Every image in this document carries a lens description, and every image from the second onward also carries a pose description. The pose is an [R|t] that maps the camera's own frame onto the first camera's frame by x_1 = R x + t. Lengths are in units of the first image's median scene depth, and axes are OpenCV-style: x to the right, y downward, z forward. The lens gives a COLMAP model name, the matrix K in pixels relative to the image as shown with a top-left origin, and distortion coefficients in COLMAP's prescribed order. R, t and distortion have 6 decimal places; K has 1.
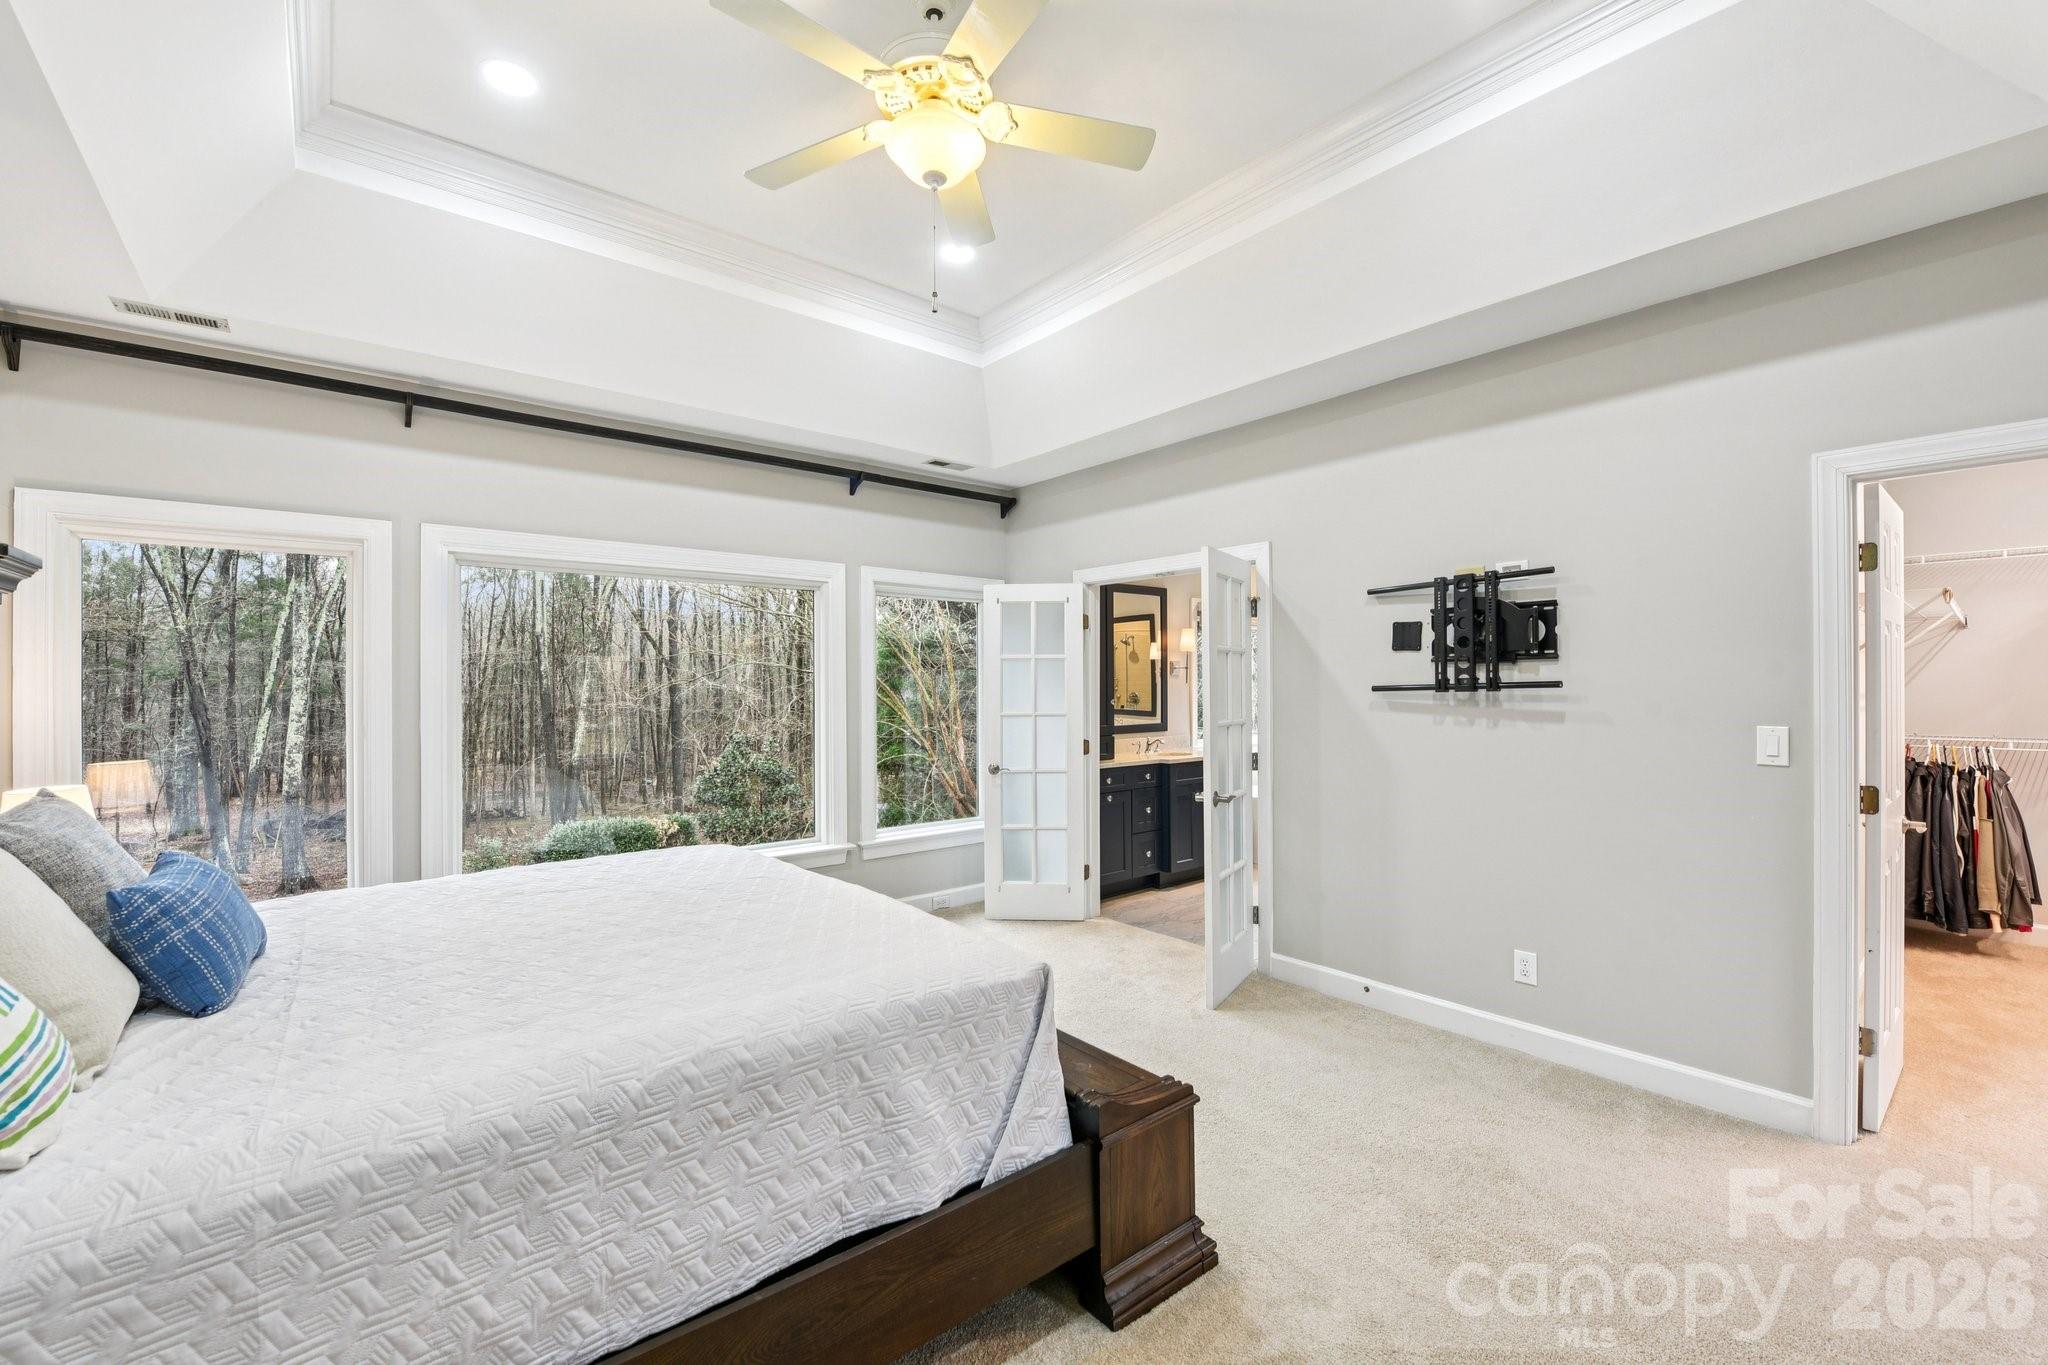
lens RADIAL K [[858.7, 0, 1019.2], [0, 858.7, 695.1], [0, 0, 1]] dist [-0.015898, -0.001463]
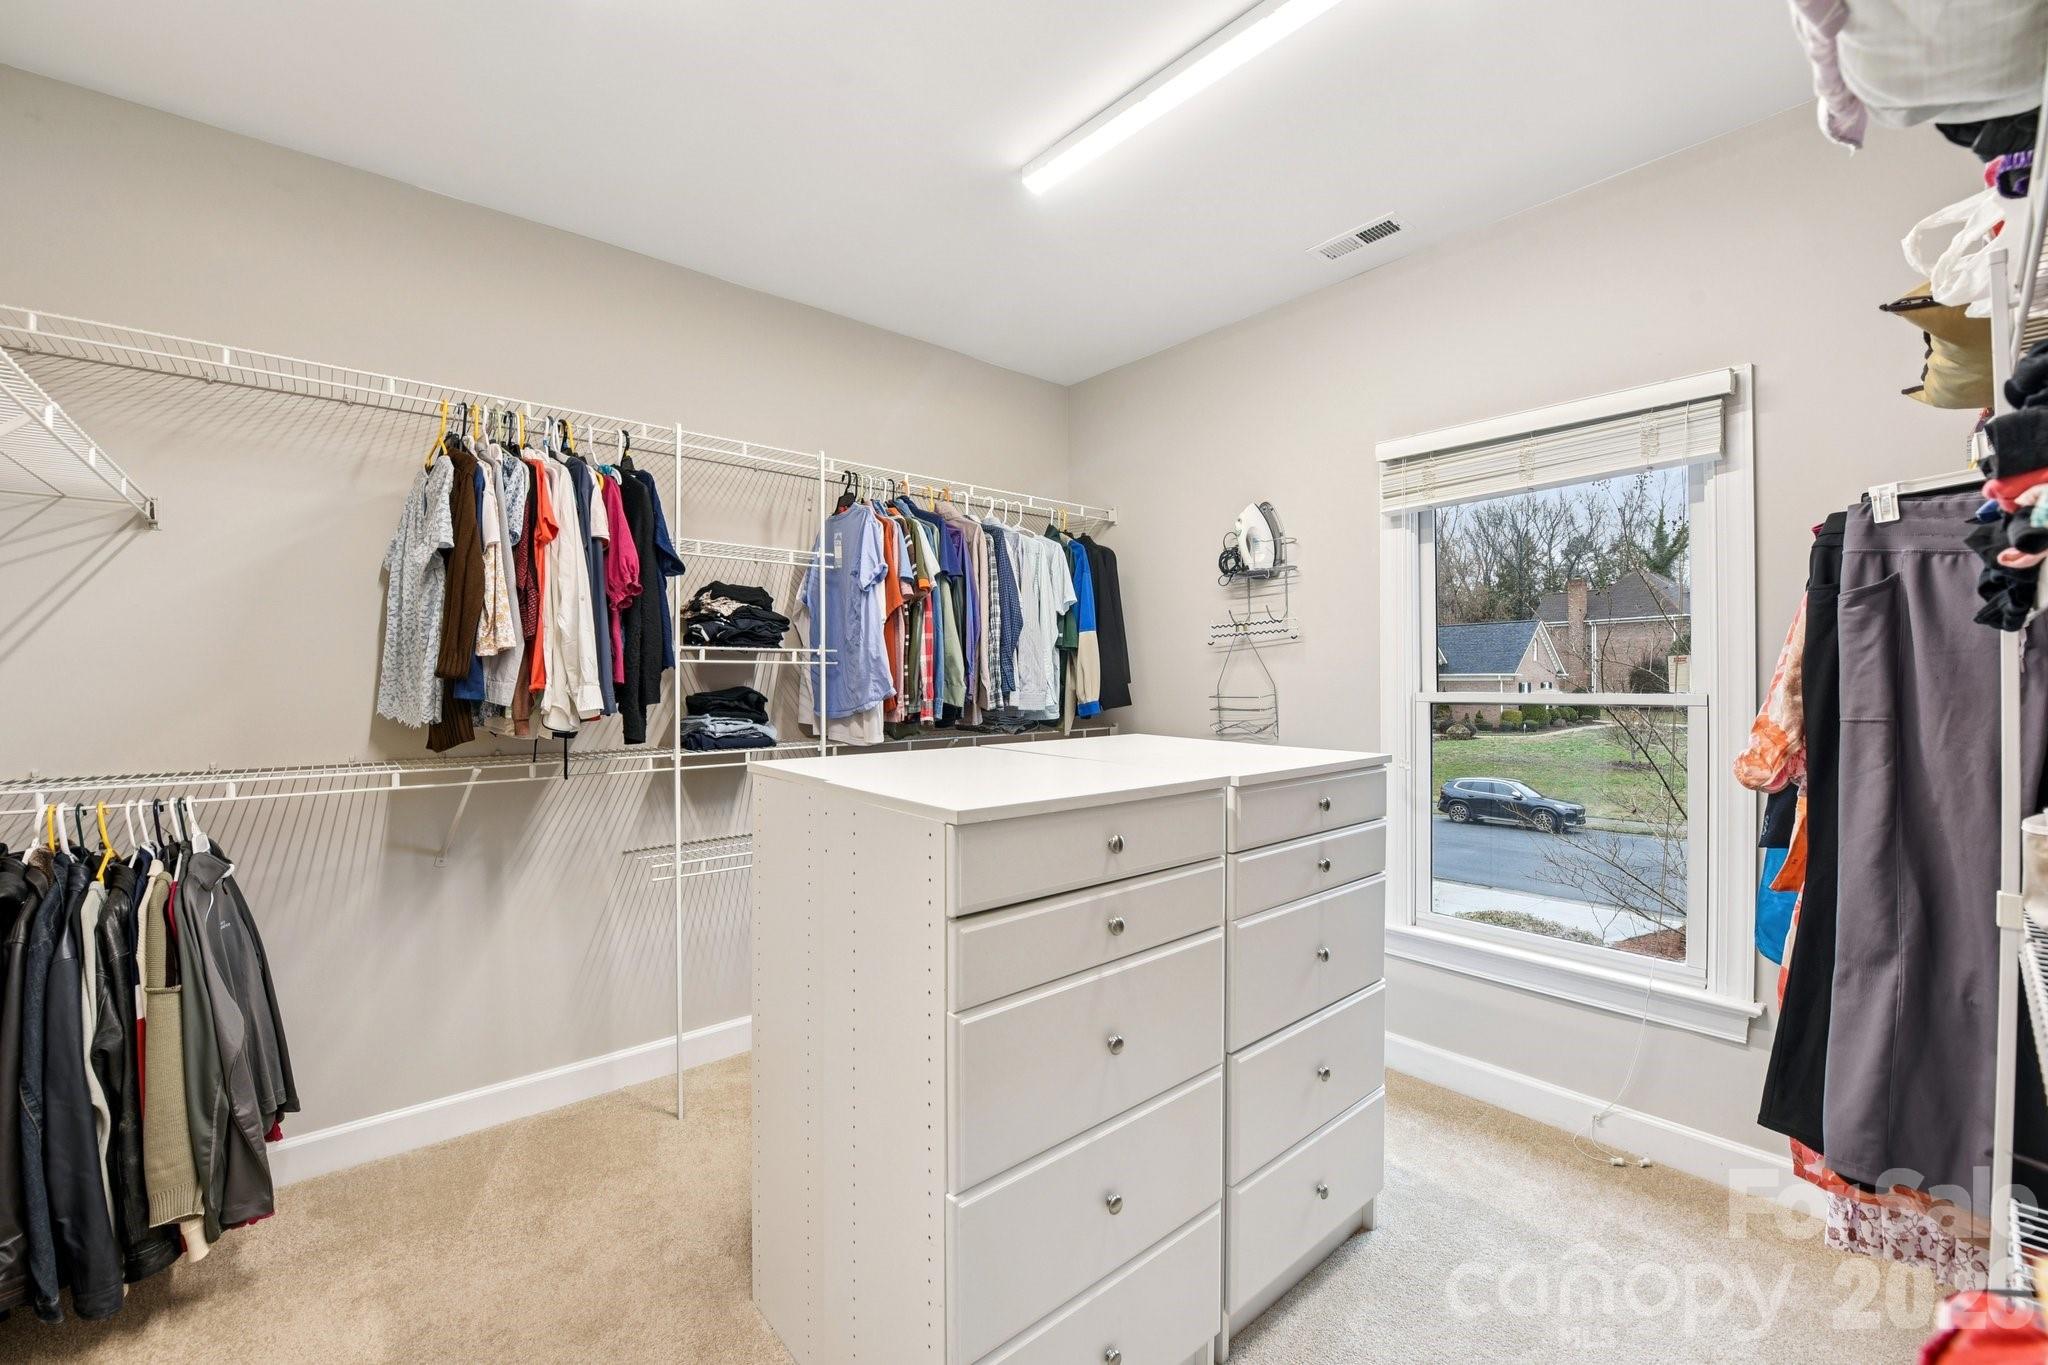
lens RADIAL K [[822.4, 0, 1020.5], [0, 822.4, 683.9], [0, 0, 1]] dist [-0.017411, -0.001918]
pose [[0.001691, -0.007525, 0.999970, 0.764990], [-0.007900, 0.999940, 0.007538, -0.003180], [-0.999967, -0.007913, 0.001632, 0.585620]]
